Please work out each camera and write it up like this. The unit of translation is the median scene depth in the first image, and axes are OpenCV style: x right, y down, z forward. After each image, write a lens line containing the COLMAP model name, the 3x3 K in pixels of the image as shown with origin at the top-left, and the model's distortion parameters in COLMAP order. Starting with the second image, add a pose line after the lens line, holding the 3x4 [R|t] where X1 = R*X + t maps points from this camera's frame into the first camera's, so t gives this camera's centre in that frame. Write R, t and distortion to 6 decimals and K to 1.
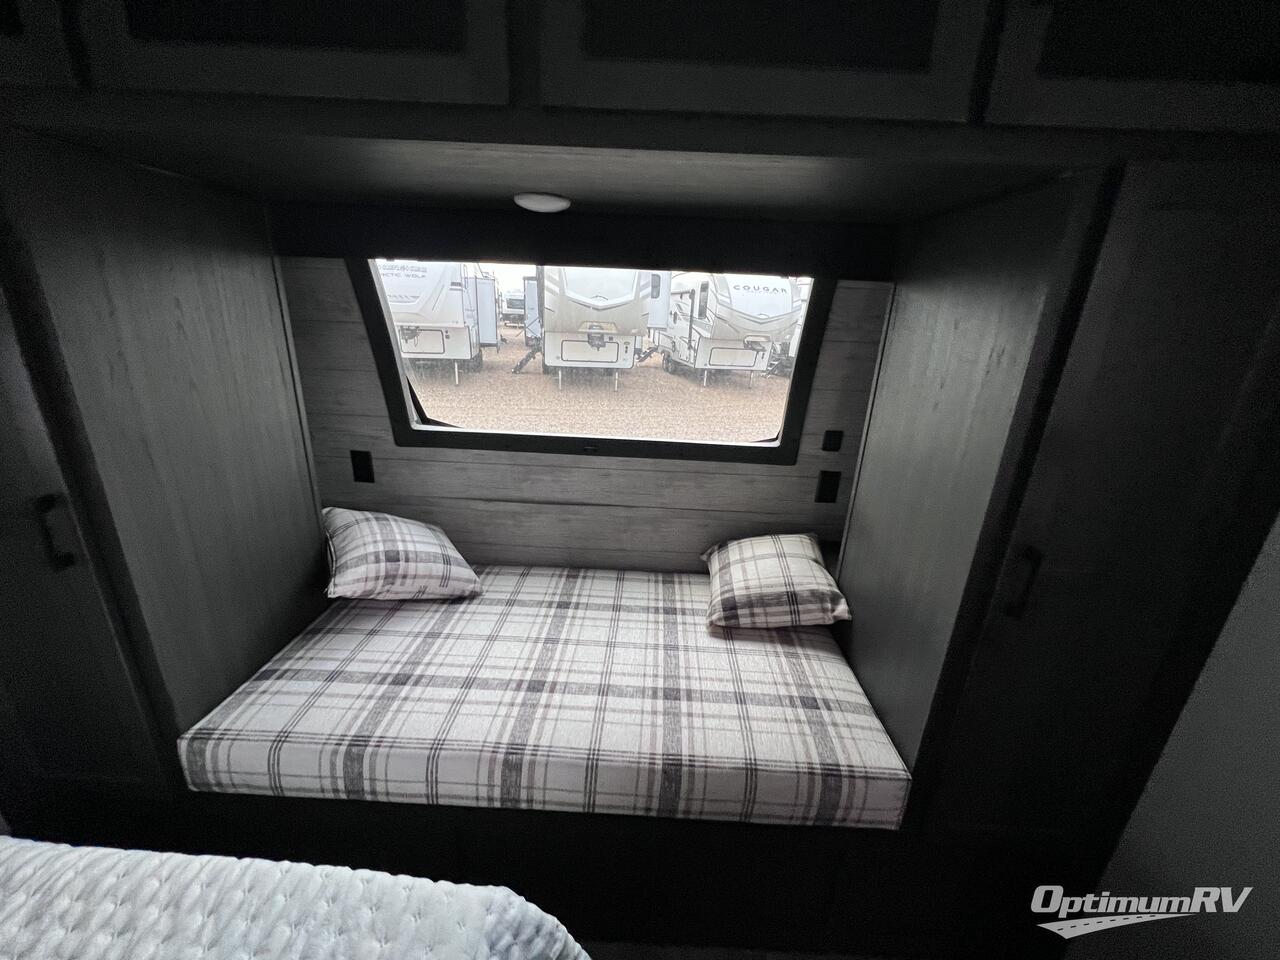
lens RADIAL K [[517.5, 0, 641.0], [0, 517.5, 487.4], [0, 0, 1]] dist [-0.001491, -0.000201]
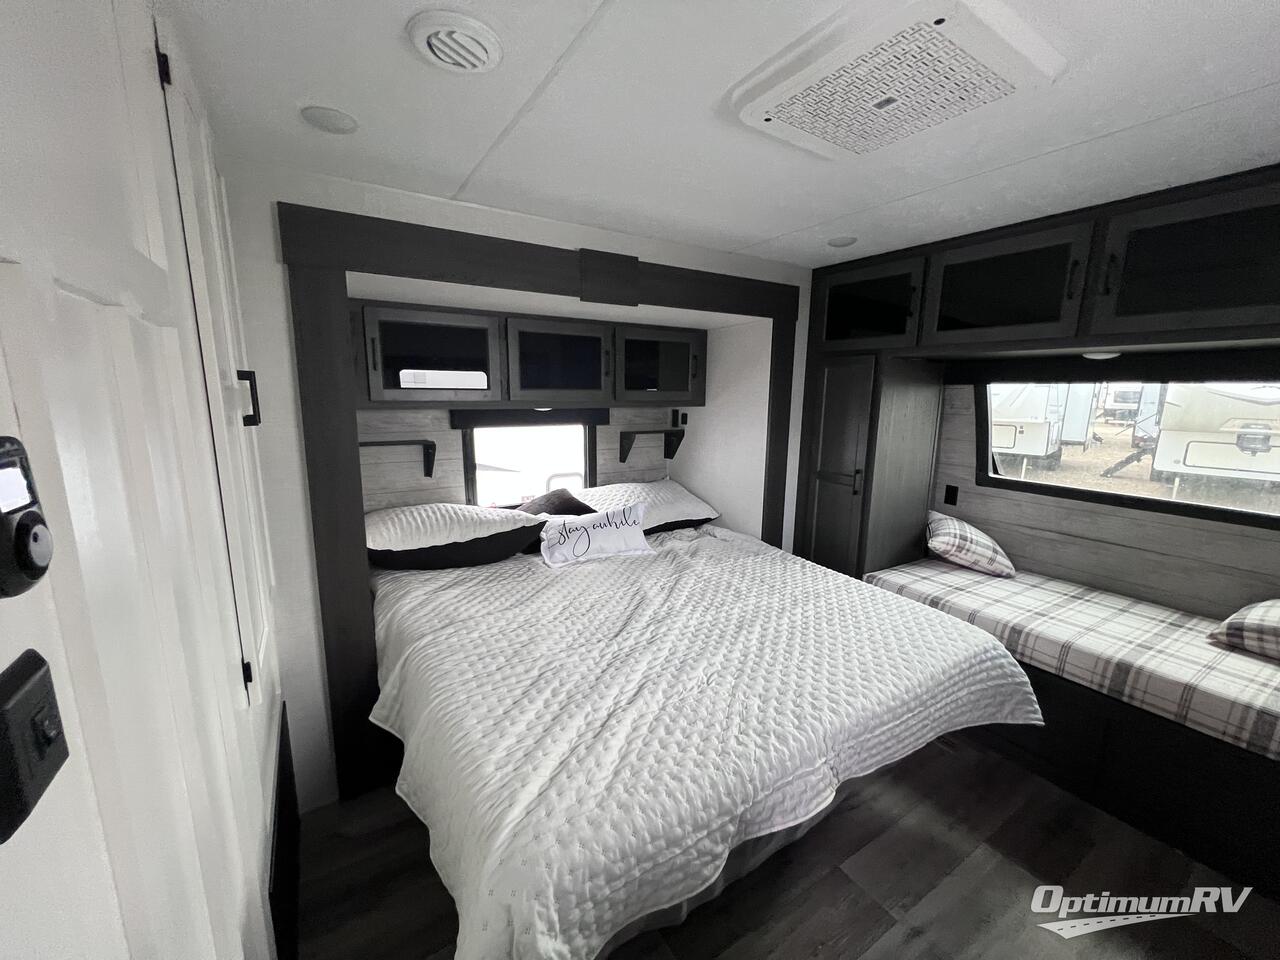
lens RADIAL K [[517.5, 0, 641.0], [0, 517.5, 487.4], [0, 0, 1]] dist [-0.001491, -0.000201]
pose [[0.560480, 0.115659, -0.820052, 0.354384], [-0.257240, 0.965534, -0.039638, 0.324703], [0.787204, 0.233166, 0.570915, -0.971894]]
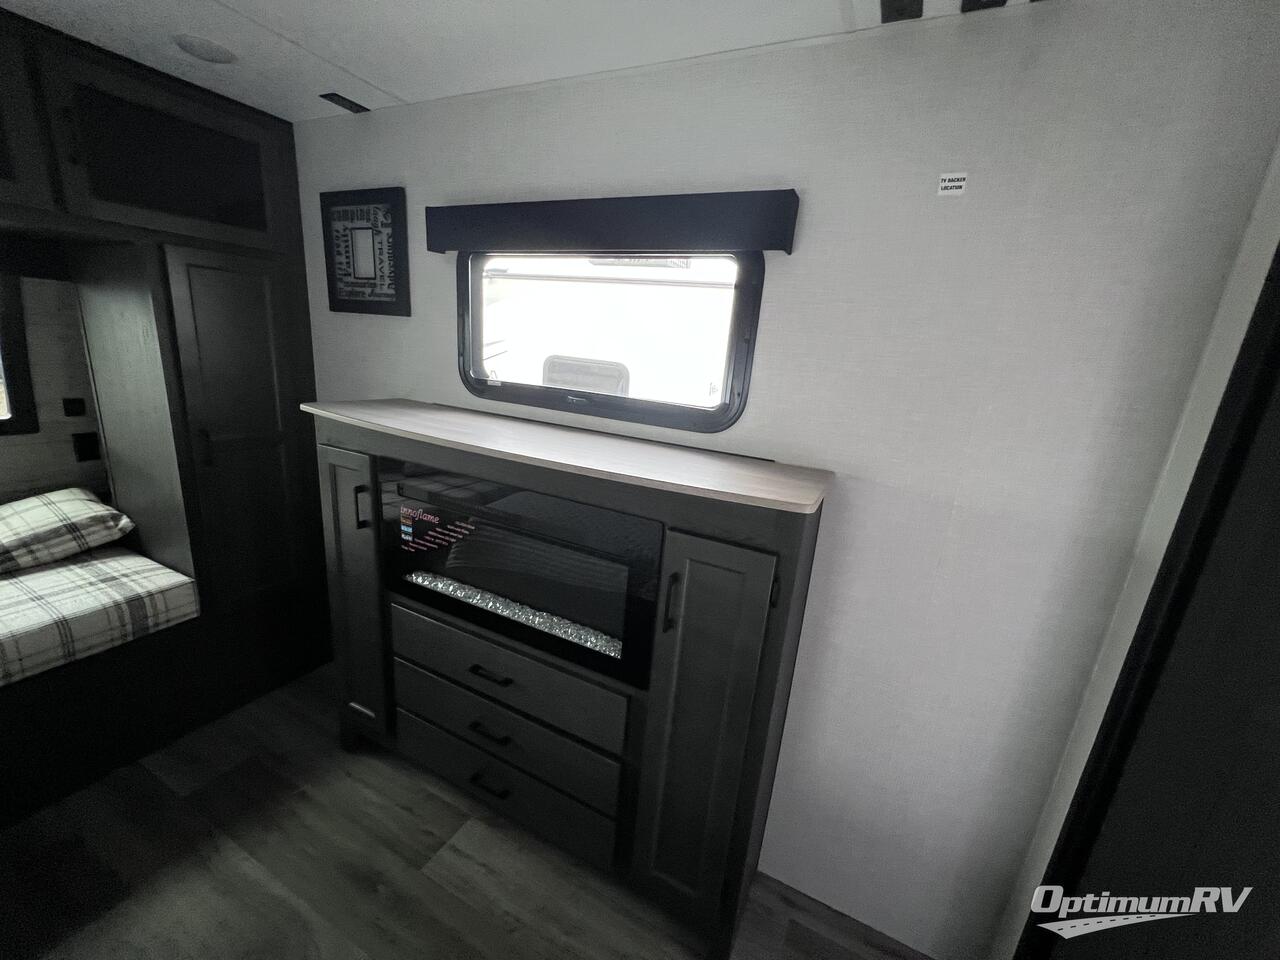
lens RADIAL K [[512.4, 0, 640.0], [0, 512.4, 480.0], [0, 0, 1]] dist [-0.001854, 0.000075]
pose [[0.427668, -0.247893, 0.869281, -0.170431], [0.234749, 0.959125, 0.158022, 0.229448], [-0.872922, 0.136482, 0.468380, -0.811700]]
